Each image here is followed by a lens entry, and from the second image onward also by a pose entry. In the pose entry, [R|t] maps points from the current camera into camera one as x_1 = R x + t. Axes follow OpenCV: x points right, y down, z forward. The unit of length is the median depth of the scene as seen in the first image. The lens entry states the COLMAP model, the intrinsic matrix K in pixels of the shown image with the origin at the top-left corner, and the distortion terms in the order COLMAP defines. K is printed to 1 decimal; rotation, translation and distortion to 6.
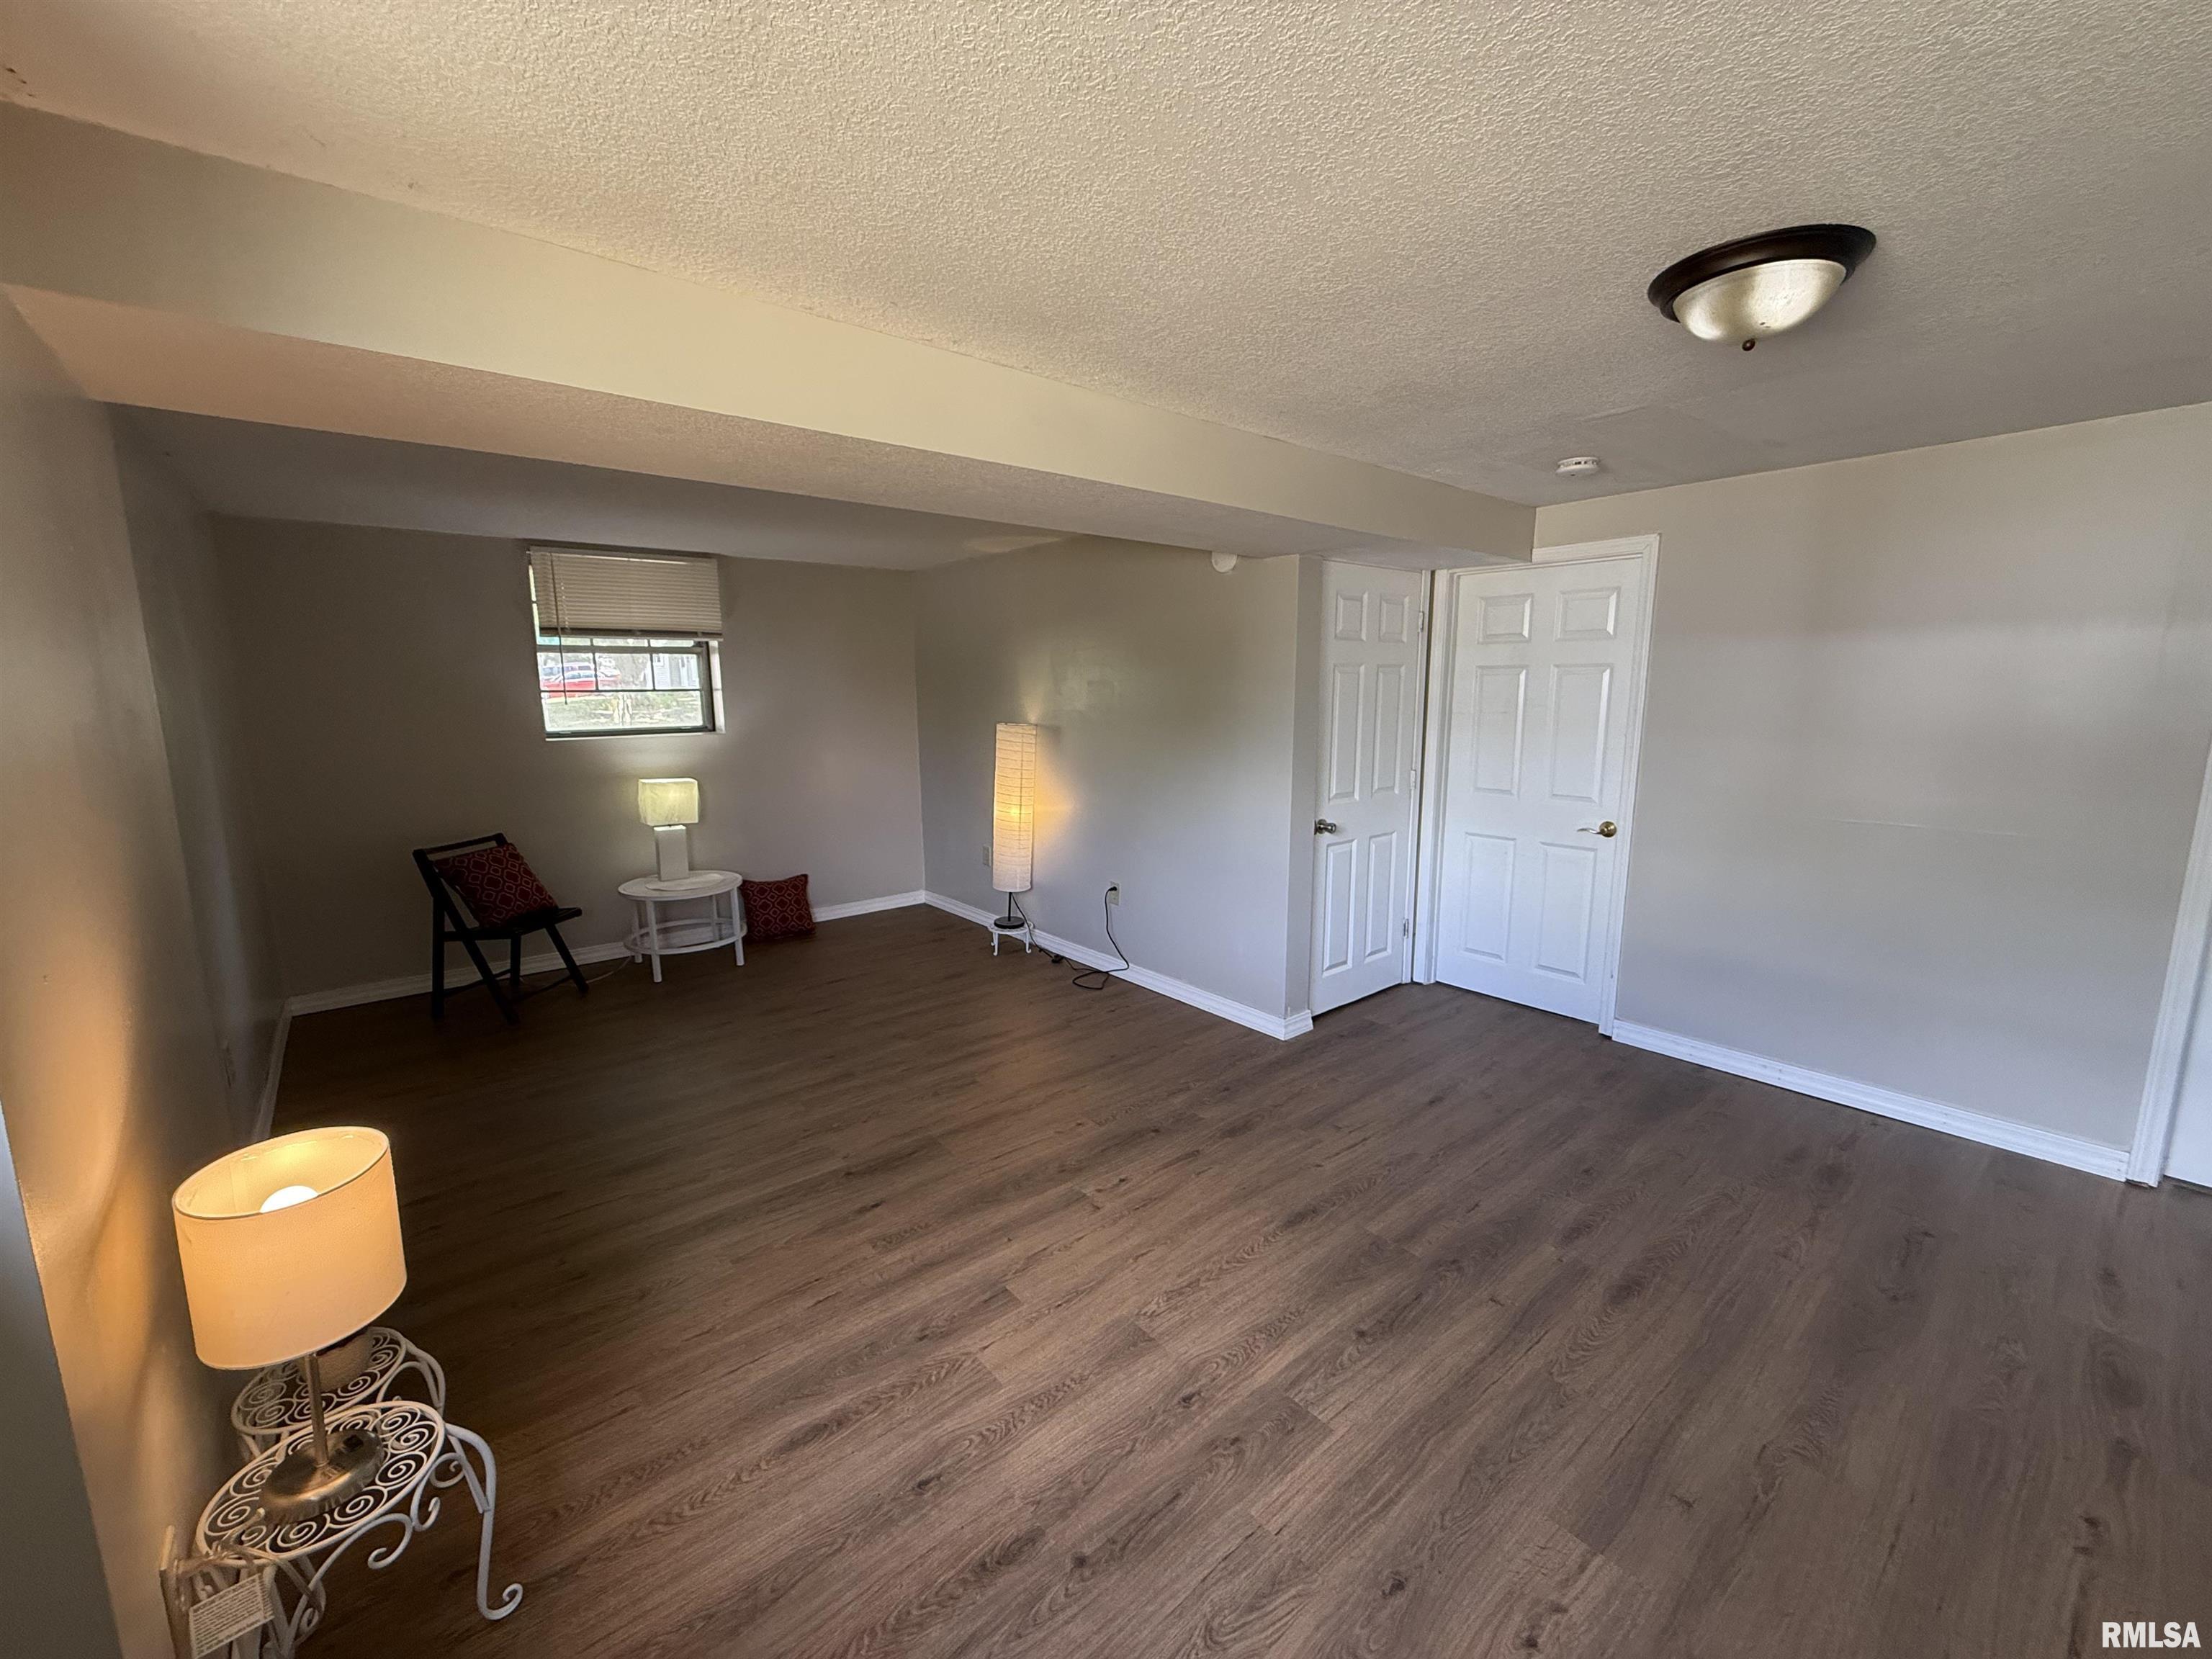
lens RADIAL K [[882.3, 0, 1099.5], [0, 882.3, 825.9], [0, 0, 1]] dist [0.000025, -0.000171]
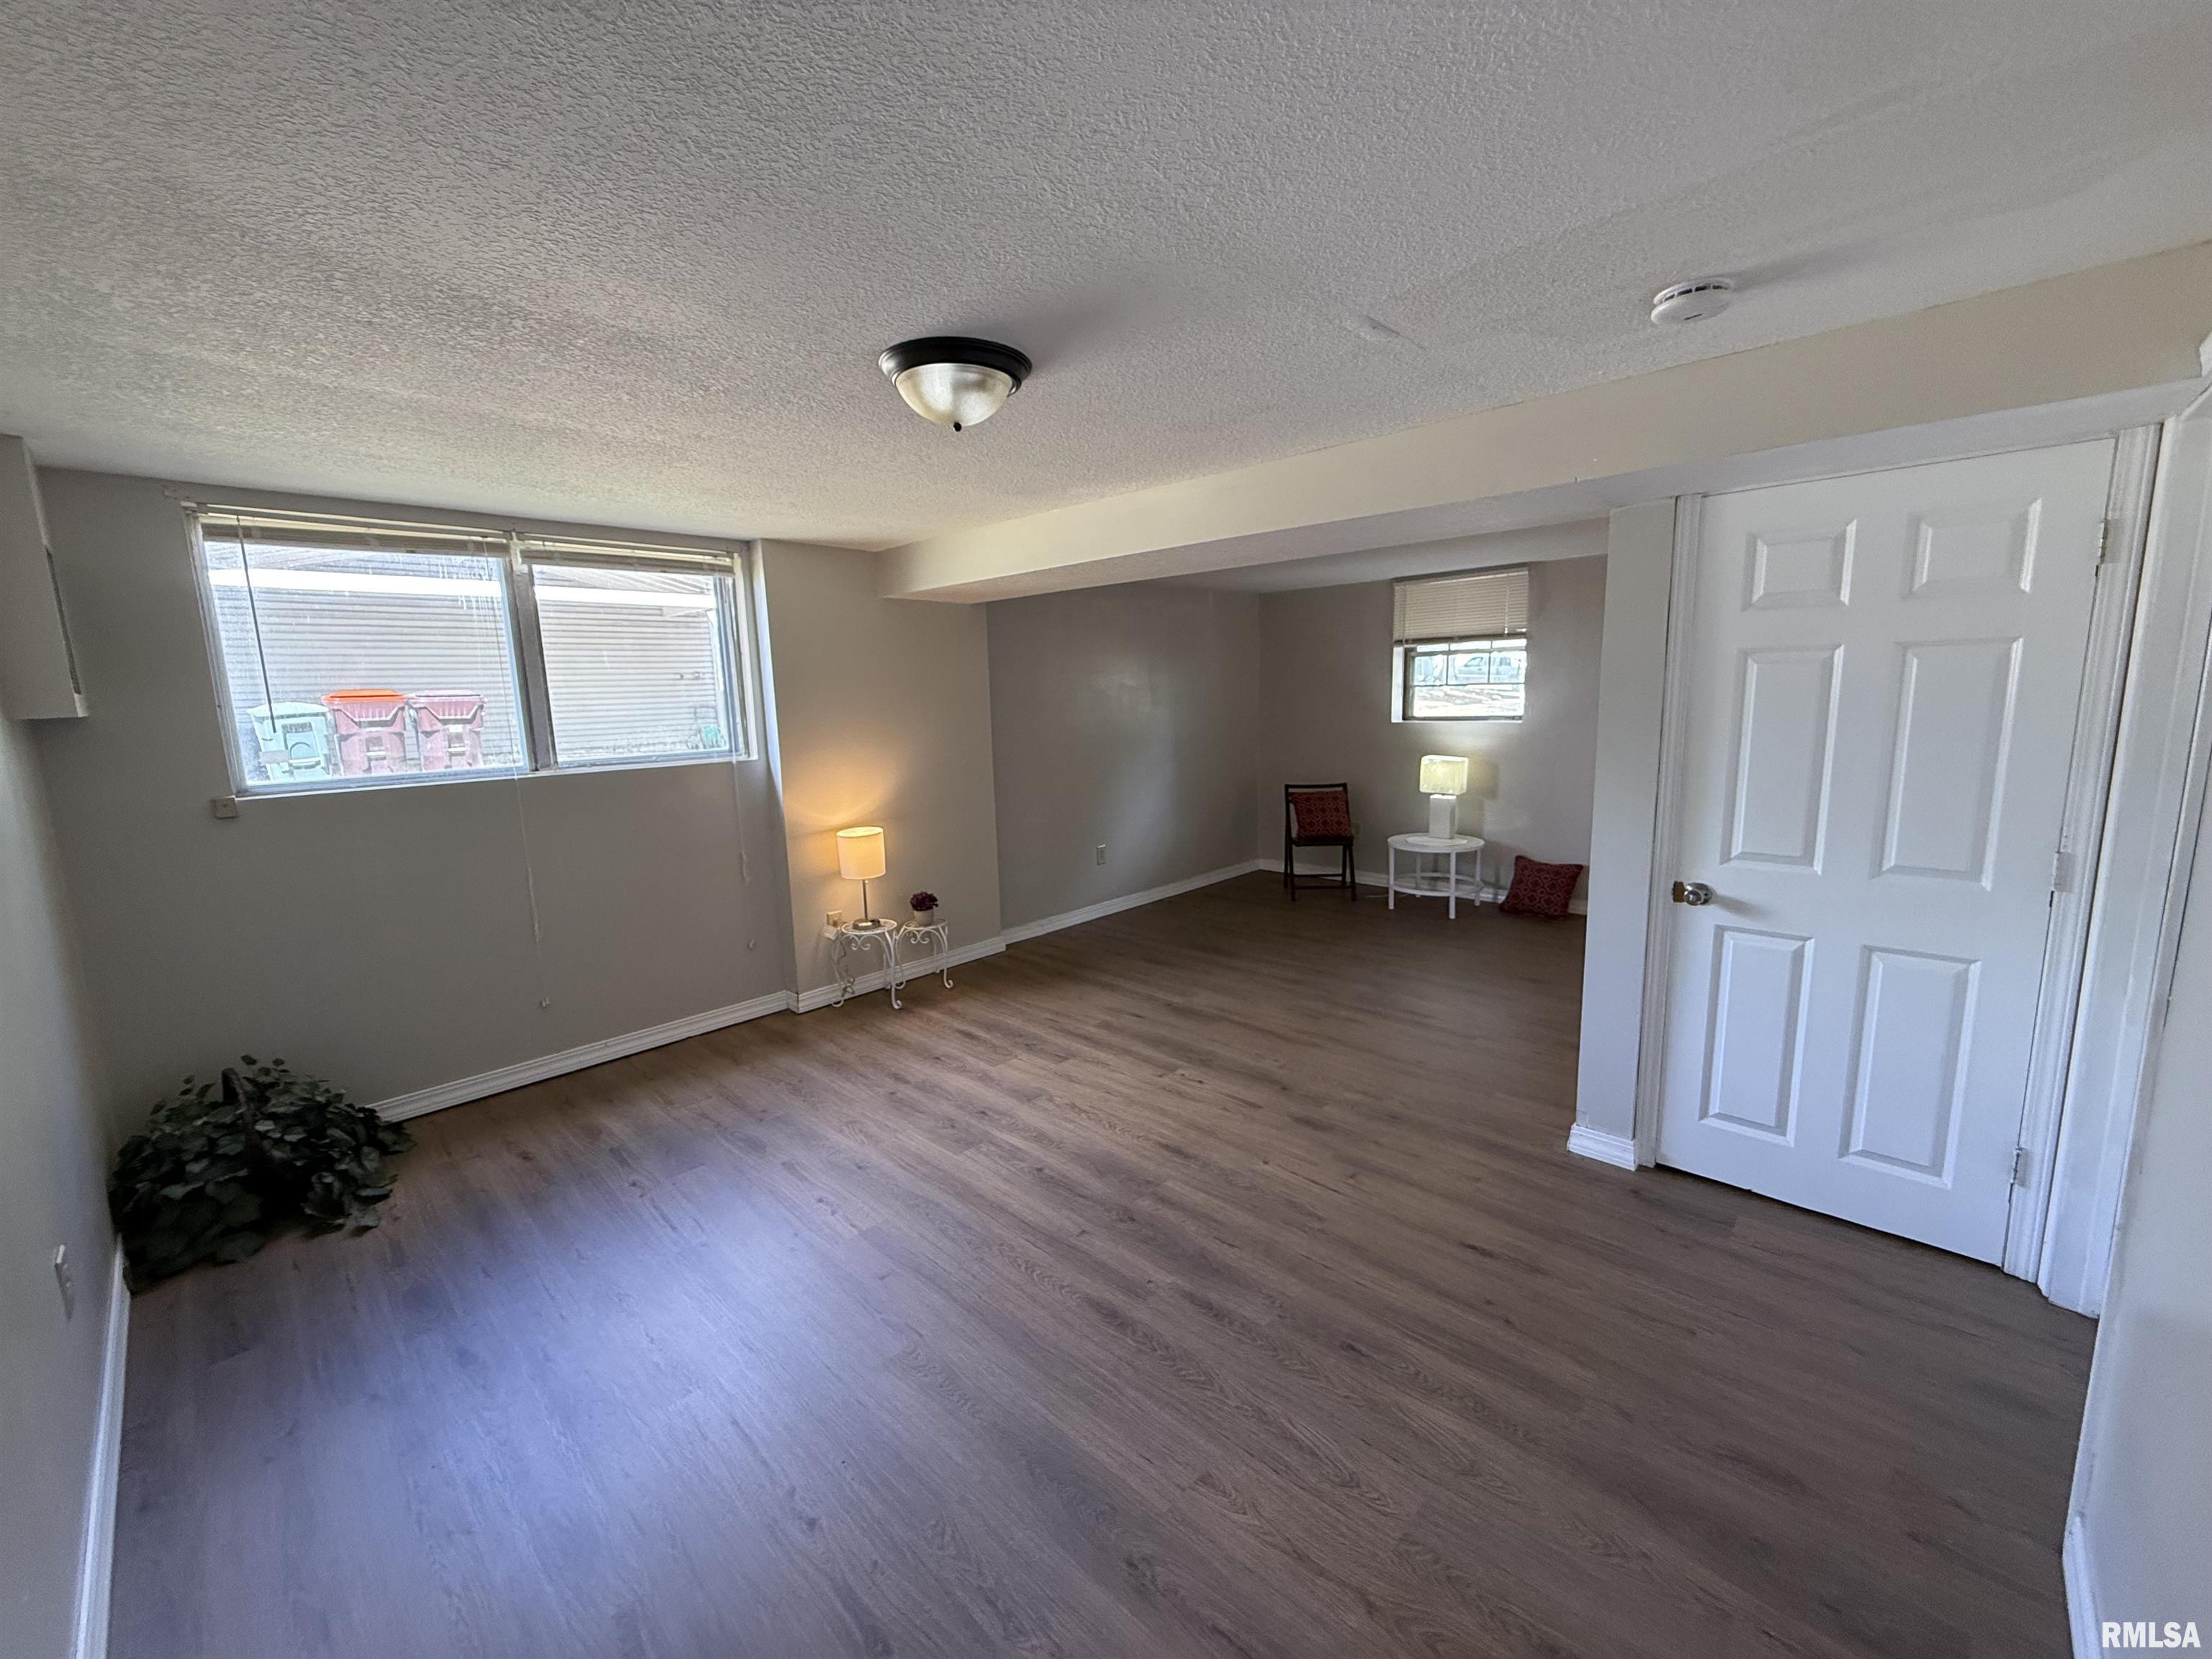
lens RADIAL K [[882.3, 0, 1099.5], [0, 882.3, 825.9], [0, 0, 1]] dist [0.000025, -0.000171]
pose [[0.112880, 0.154293, -0.981556, 1.097155], [-0.129432, 0.981736, 0.139437, -0.108973], [0.985142, 0.111305, 0.130788, 0.591735]]
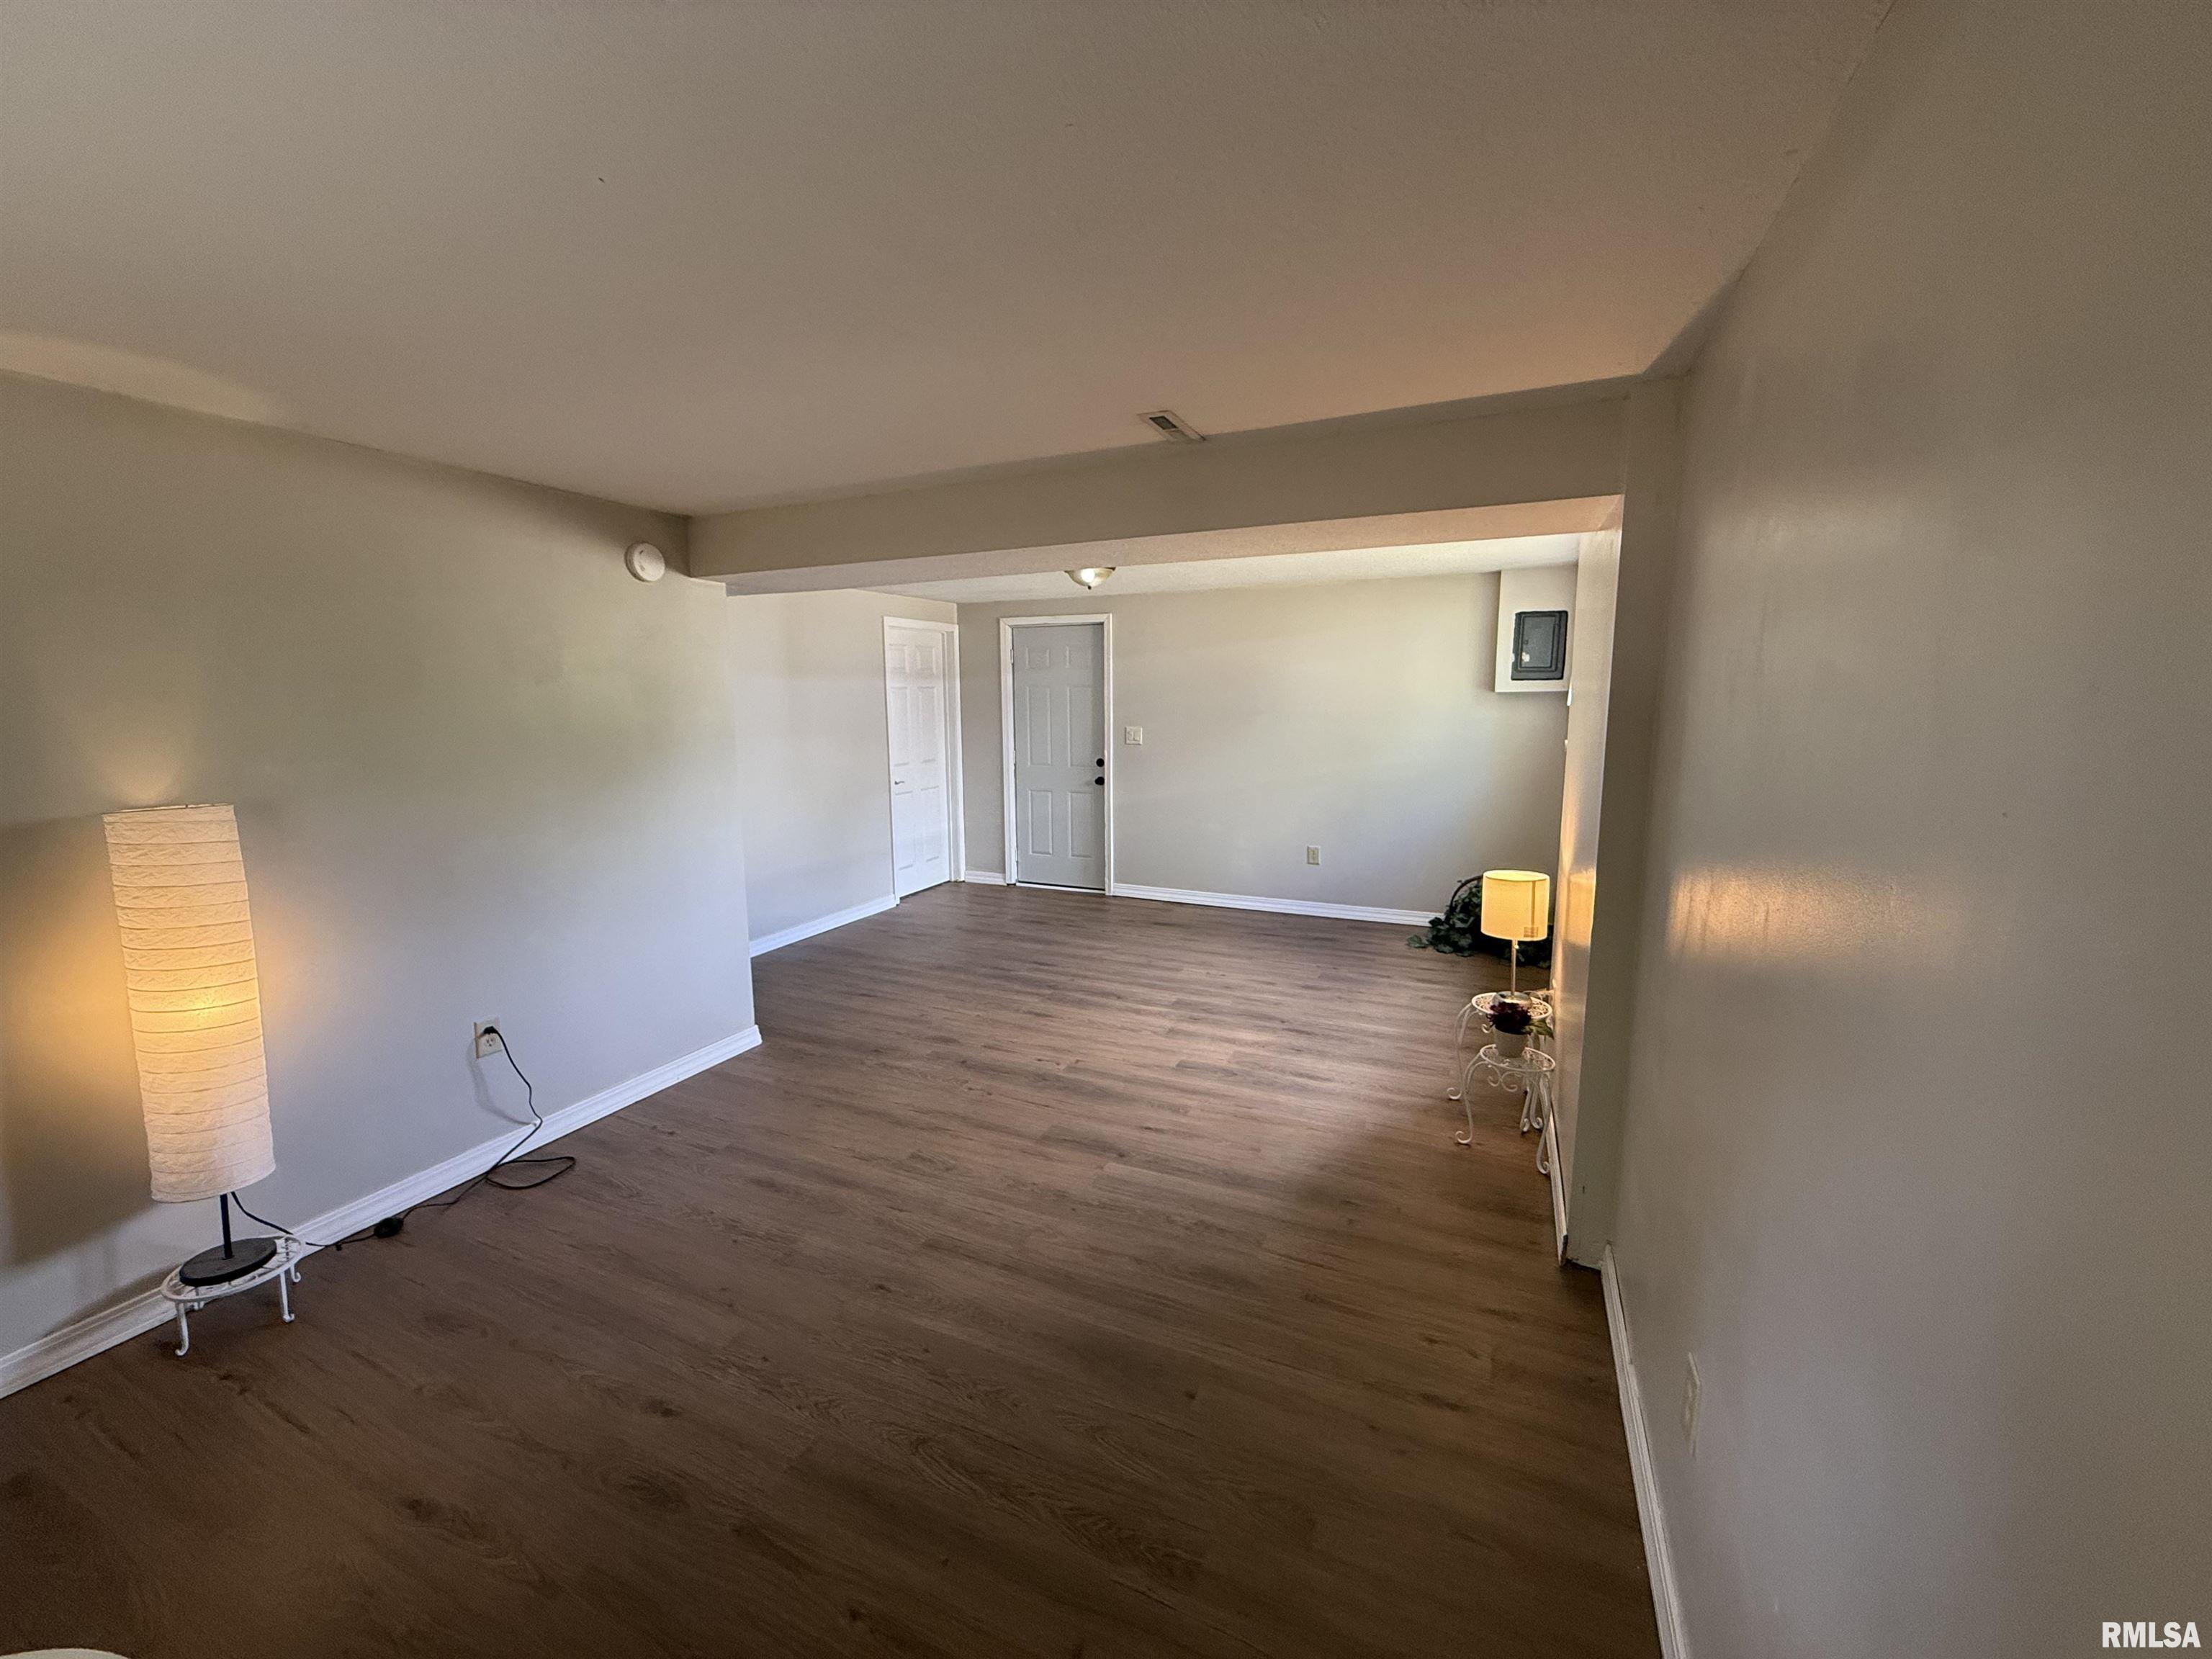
lens RADIAL K [[879.7, 0, 1098.5], [0, 879.7, 835.8], [0, 0, 1]] dist [0.000371, -0.000029]
pose [[-0.430360, -0.135076, 0.892493, -1.094967], [0.152224, 0.963719, 0.219258, -0.207743], [-0.889729, 0.230219, -0.394184, 1.261031]]
